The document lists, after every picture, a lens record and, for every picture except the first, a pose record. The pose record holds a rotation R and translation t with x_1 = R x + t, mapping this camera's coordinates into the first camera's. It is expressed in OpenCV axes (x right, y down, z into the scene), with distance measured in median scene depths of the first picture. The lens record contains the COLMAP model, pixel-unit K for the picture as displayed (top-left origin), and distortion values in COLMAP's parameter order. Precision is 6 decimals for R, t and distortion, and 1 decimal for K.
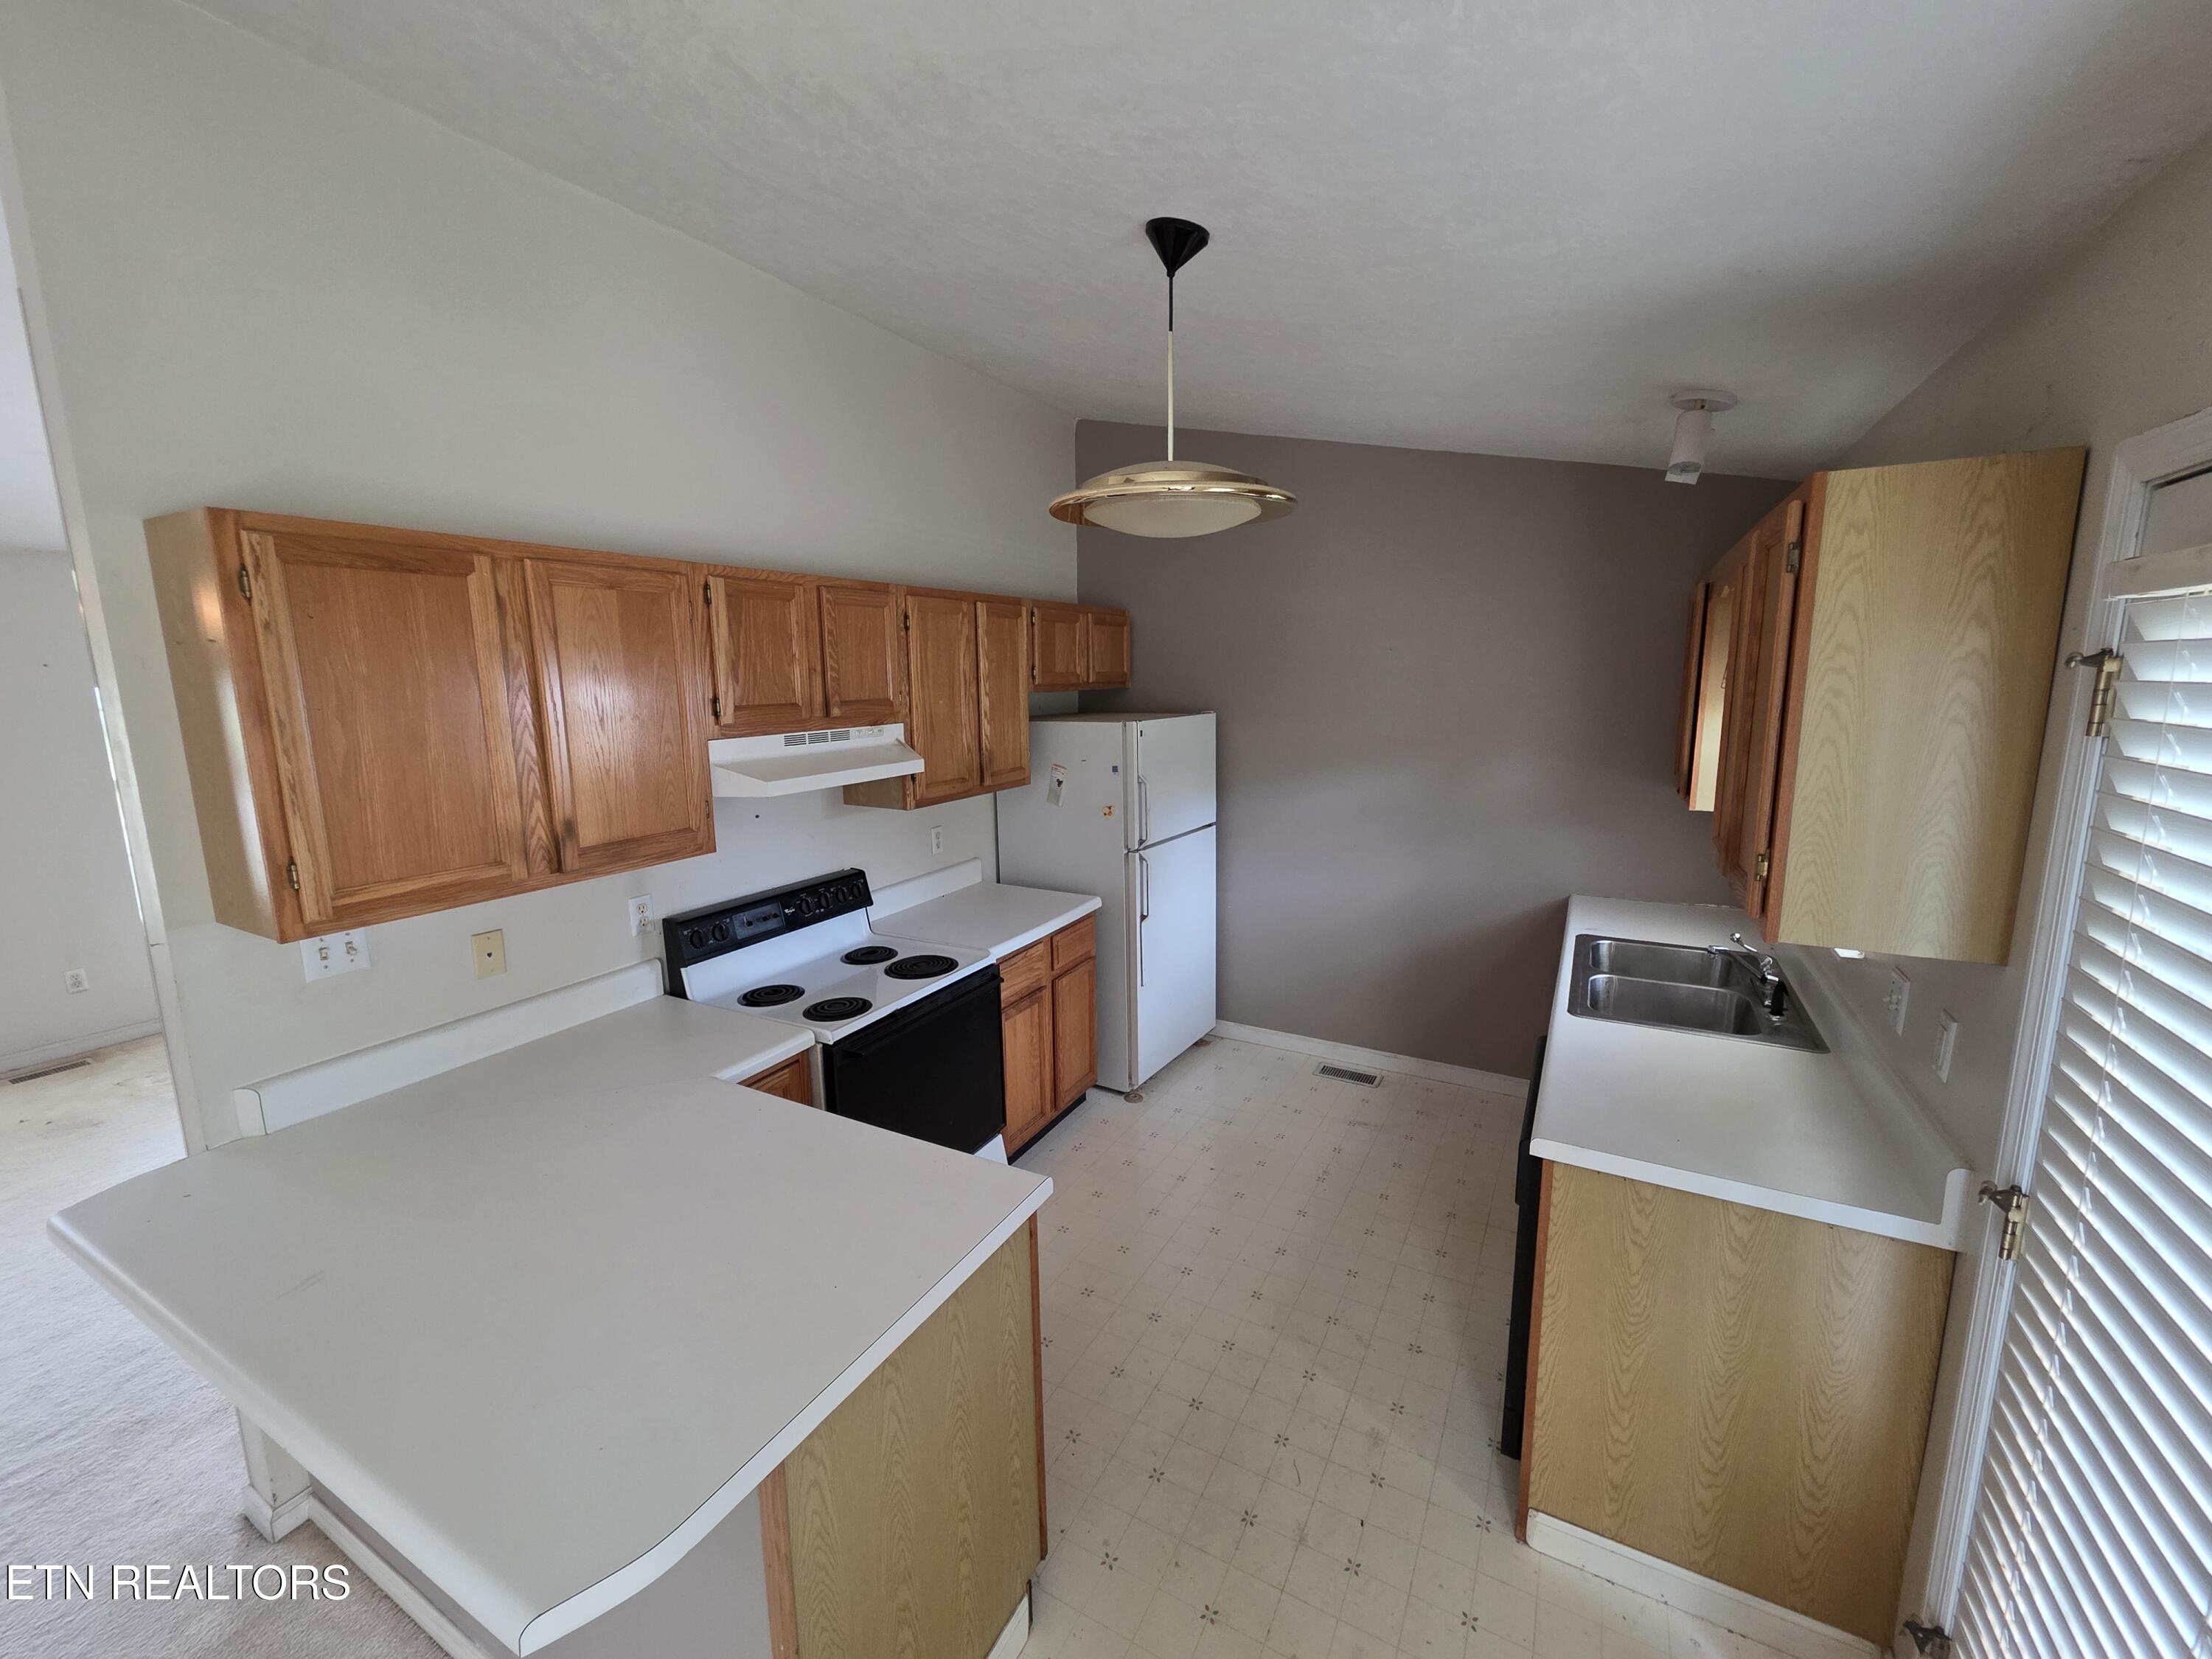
lens RADIAL K [[891.5, 0, 1112.1], [0, 891.5, 820.2], [0, 0, 1]] dist [0.019447, -0.000169]
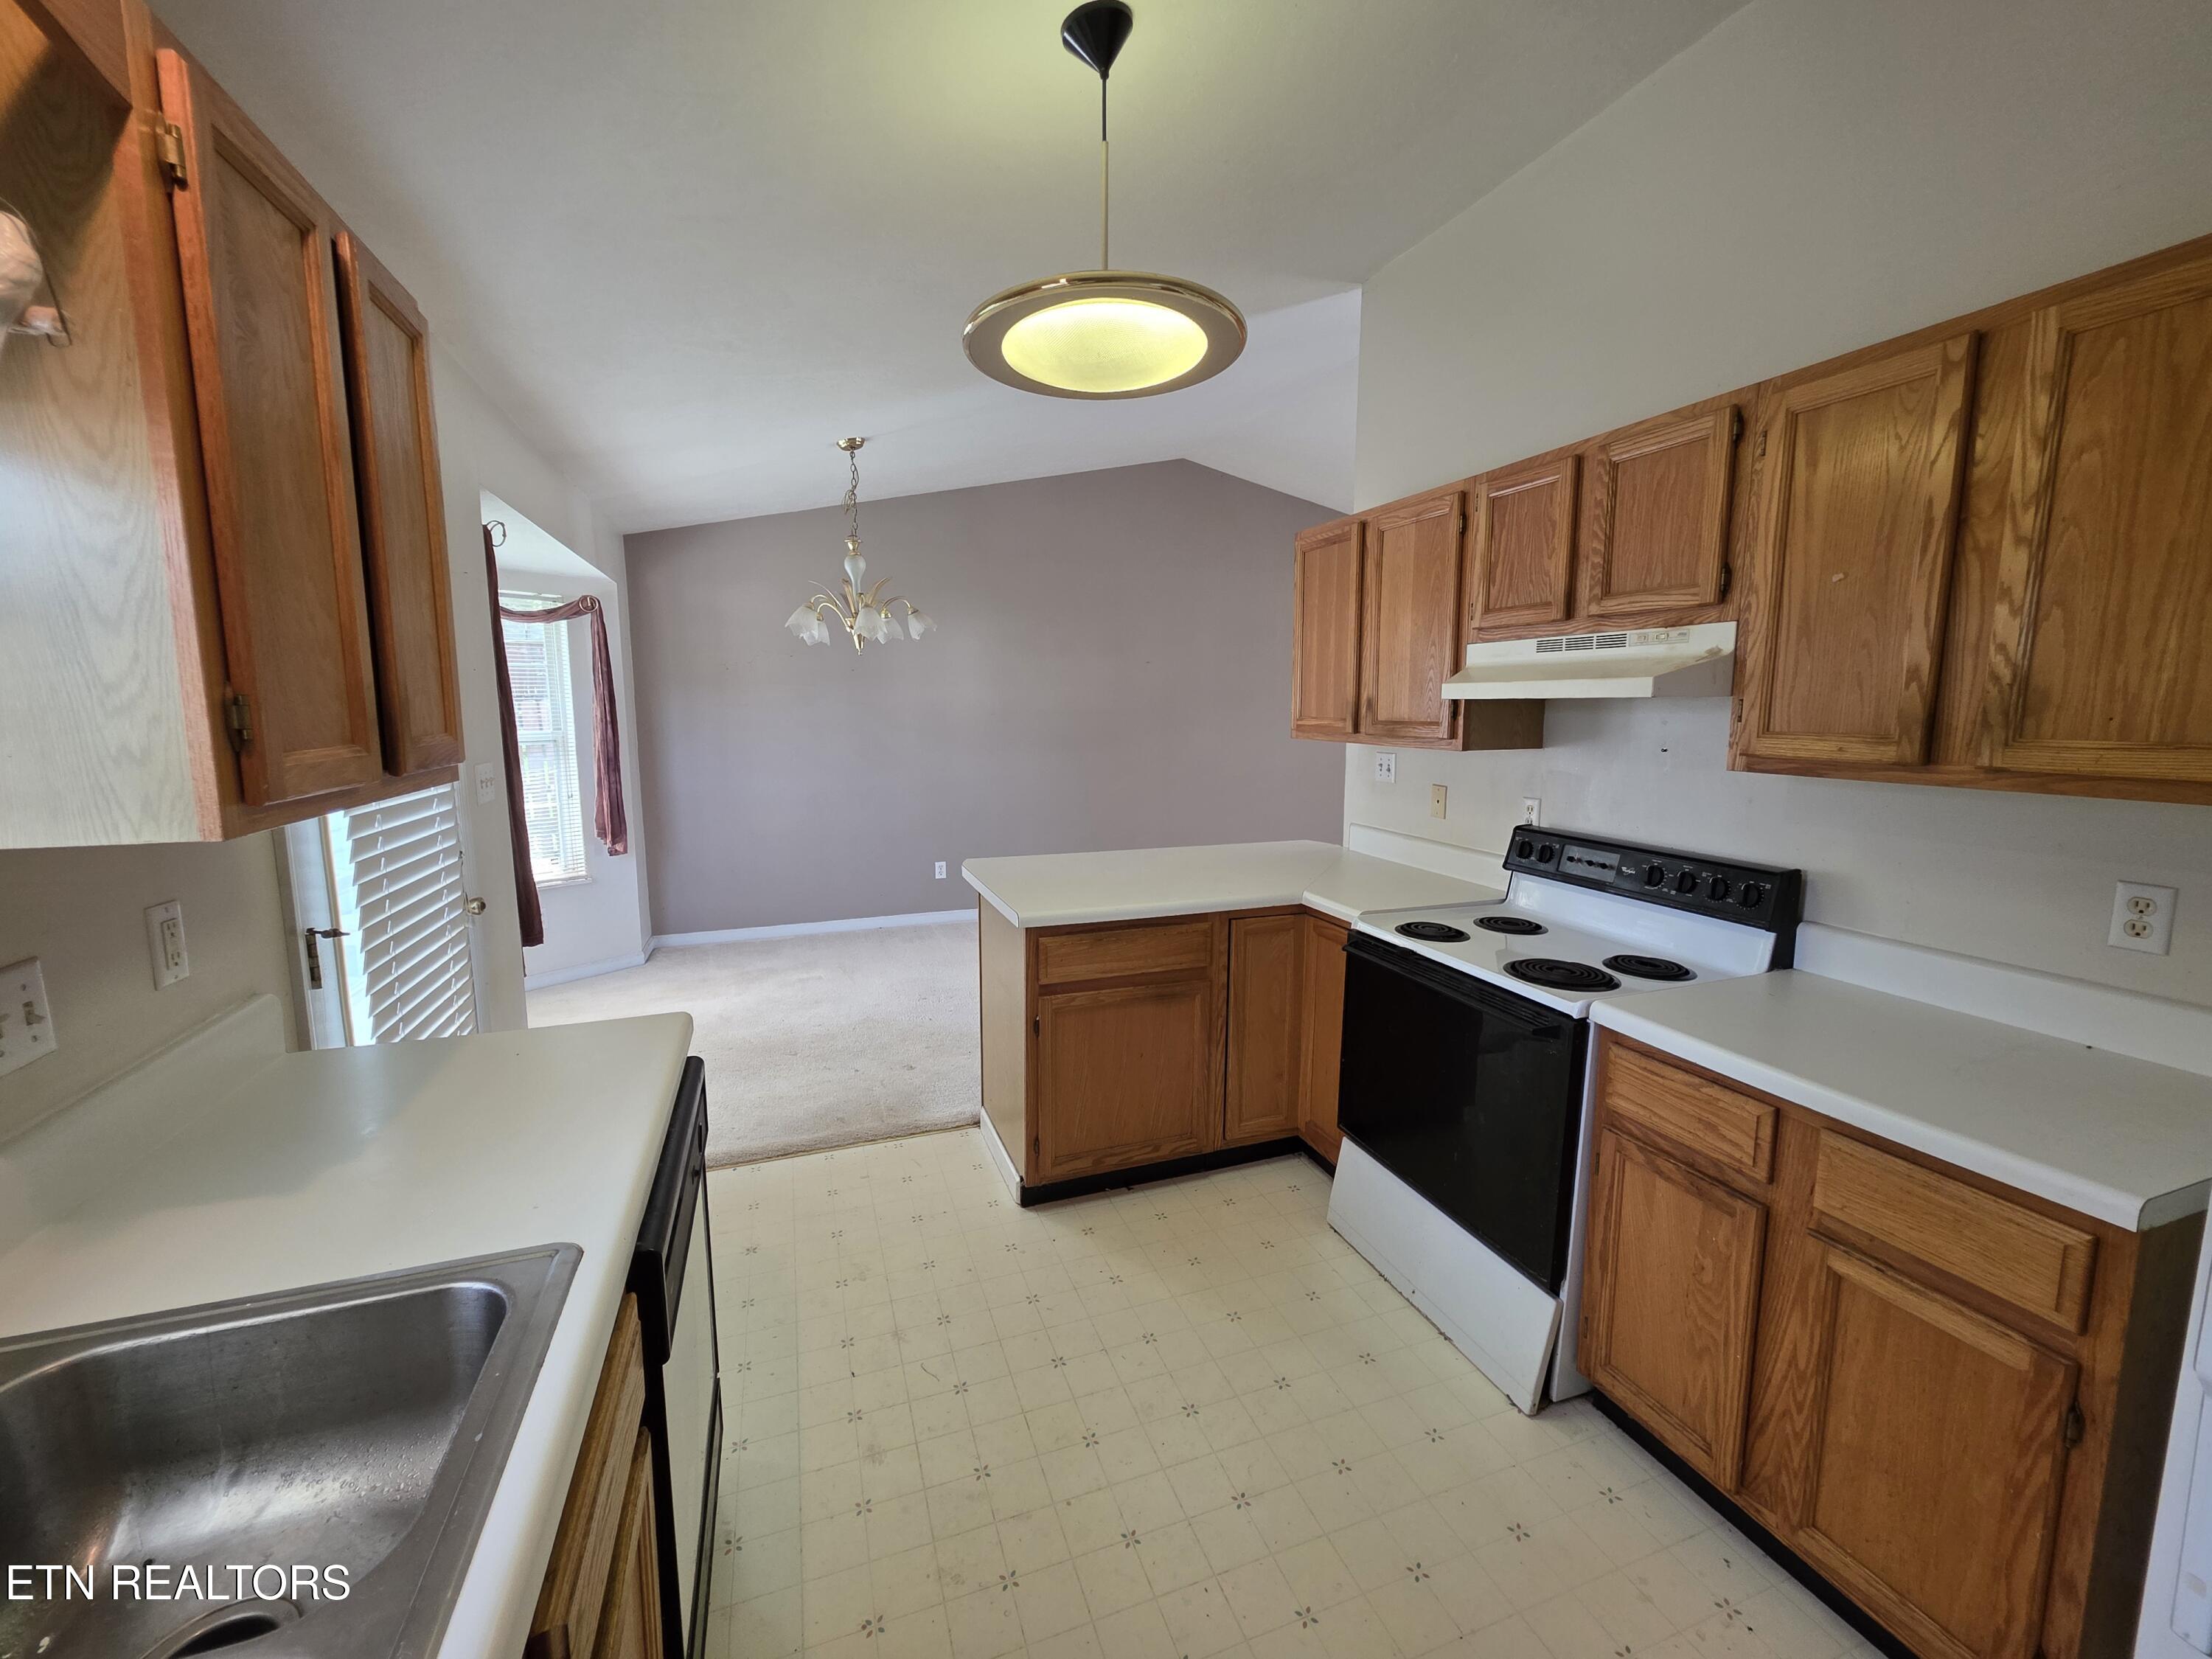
lens RADIAL K [[891.5, 0, 1106.0], [0, 891.5, 815.5], [0, 0, 1]] dist [0.019447, -0.000169]
pose [[-0.661531, 0.108001, -0.742100, 0.544314], [-0.119509, 0.961746, 0.246501, -0.088214], [0.740334, 0.251756, -0.623318, 1.180579]]
